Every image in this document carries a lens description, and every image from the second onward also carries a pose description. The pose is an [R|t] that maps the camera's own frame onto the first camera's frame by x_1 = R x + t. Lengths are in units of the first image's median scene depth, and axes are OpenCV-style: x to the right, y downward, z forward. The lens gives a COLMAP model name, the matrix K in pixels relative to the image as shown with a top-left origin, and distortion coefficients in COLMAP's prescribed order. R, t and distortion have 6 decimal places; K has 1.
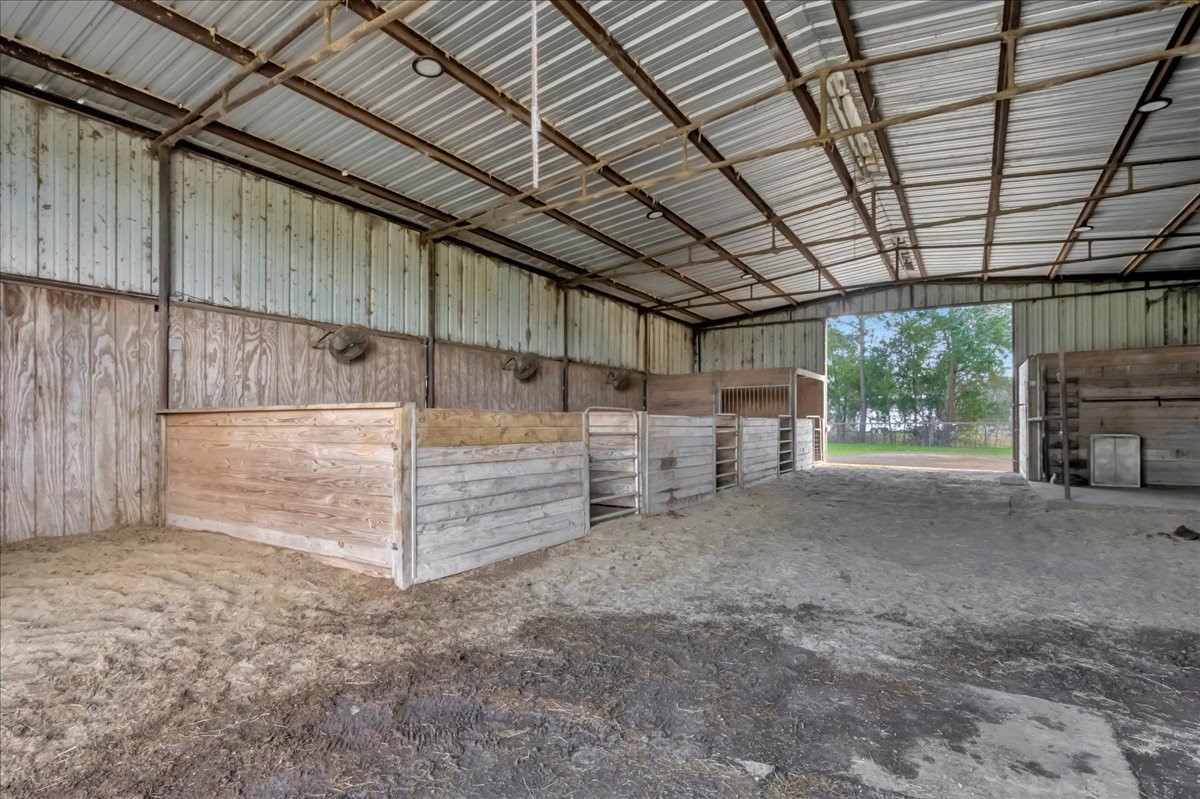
lens RADIAL K [[626.8, 0, 528.3], [0, 626.8, 417.9], [0, 0, 1]] dist [-0.001645, -0.001137]
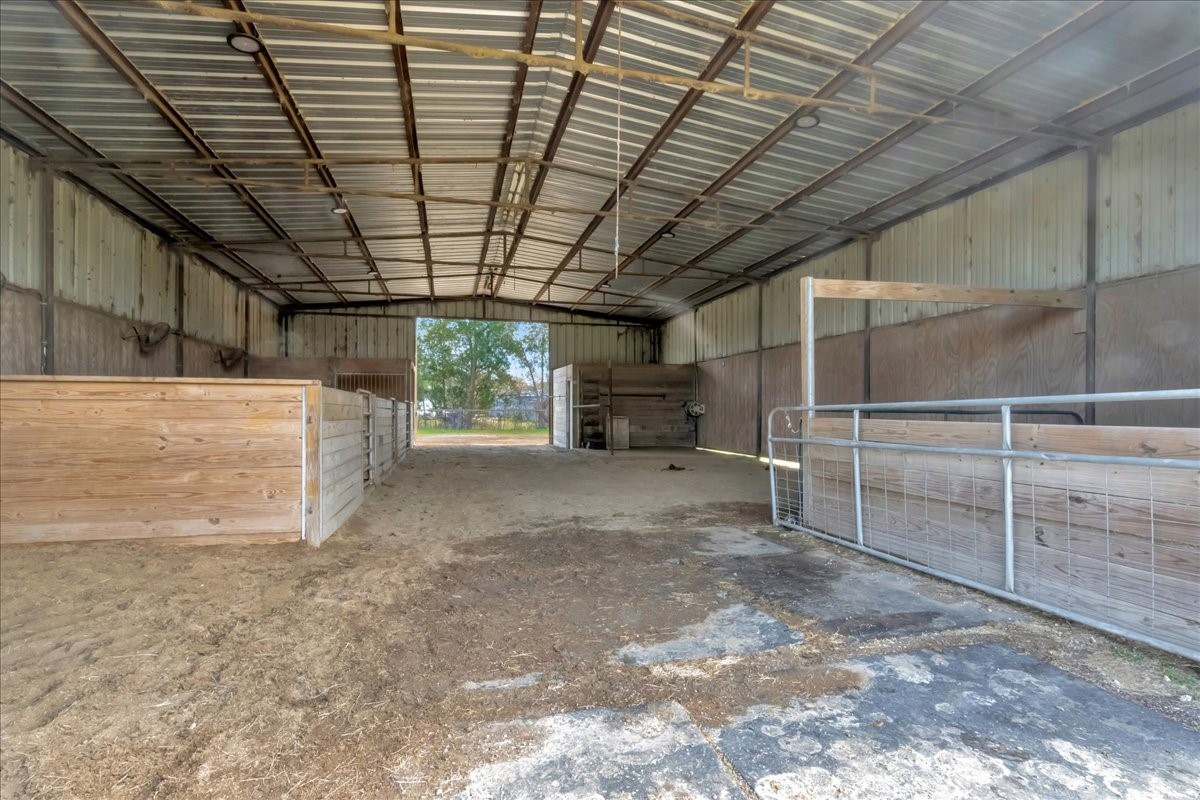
lens RADIAL K [[644.3, 0, 600.0], [0, 644.3, 400.0], [0, 0, 1]] dist [-0.000166, -0.000294]
pose [[0.661503, 0.020372, 0.749665, -0.255722], [-0.014550, 0.999791, -0.014331, 0.006688], [-0.749801, -0.001428, 0.661662, -0.049388]]
